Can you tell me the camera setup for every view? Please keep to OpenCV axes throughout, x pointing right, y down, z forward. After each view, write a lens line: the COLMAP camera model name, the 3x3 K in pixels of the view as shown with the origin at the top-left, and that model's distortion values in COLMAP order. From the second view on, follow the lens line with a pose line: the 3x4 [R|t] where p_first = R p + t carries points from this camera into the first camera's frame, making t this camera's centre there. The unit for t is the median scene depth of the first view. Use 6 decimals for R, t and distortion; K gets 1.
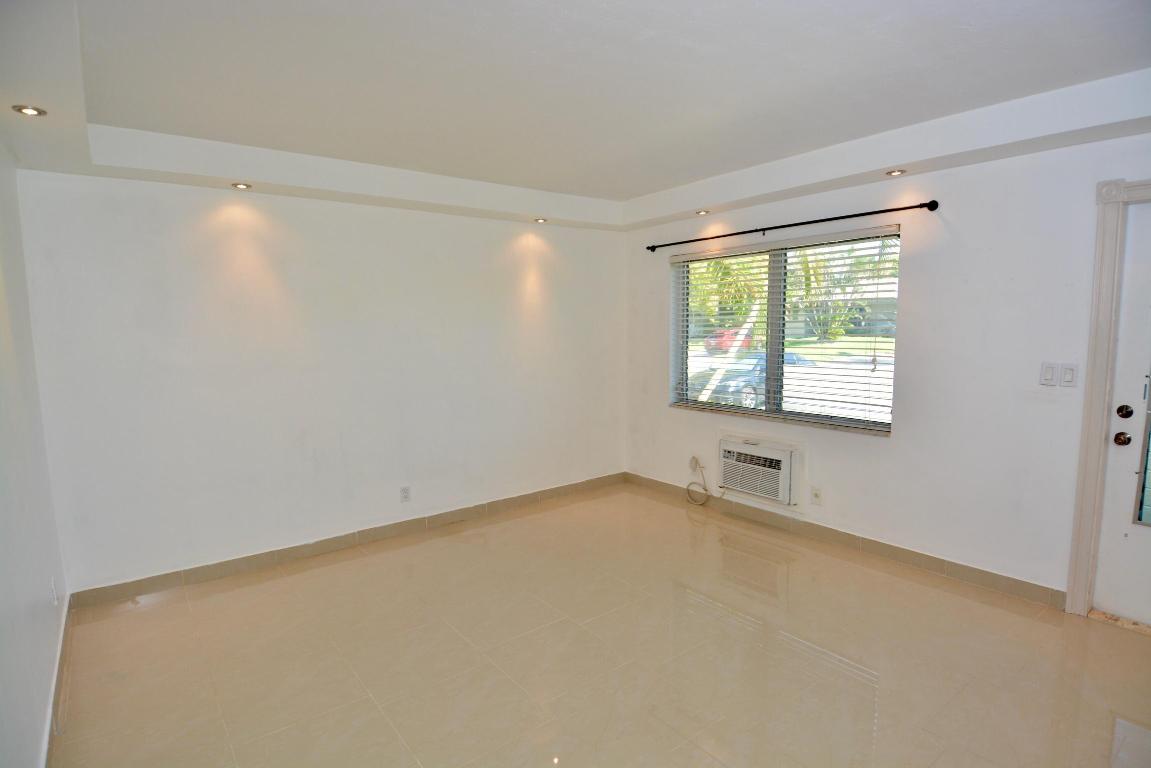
lens RADIAL K [[599.5, 0, 571.0], [0, 599.5, 384.3], [0, 0, 1]] dist [0.018916, -0.031418]
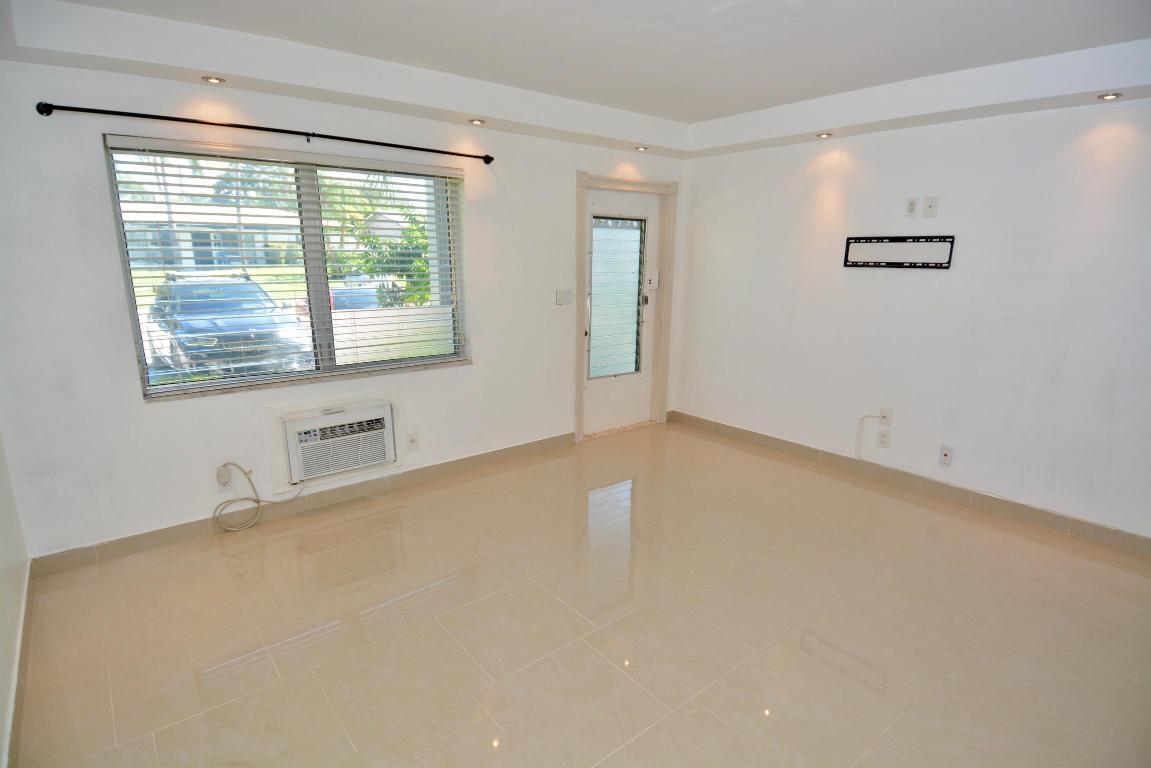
lens RADIAL K [[599.5, 0, 573.0], [0, 599.5, 393.4], [0, 0, 1]] dist [0.018916, -0.031418]
pose [[-0.046261, -0.204780, 0.977714, -0.498621], [0.096993, 0.973216, 0.208428, -0.062511], [-0.994209, 0.104473, -0.025160, 0.703614]]
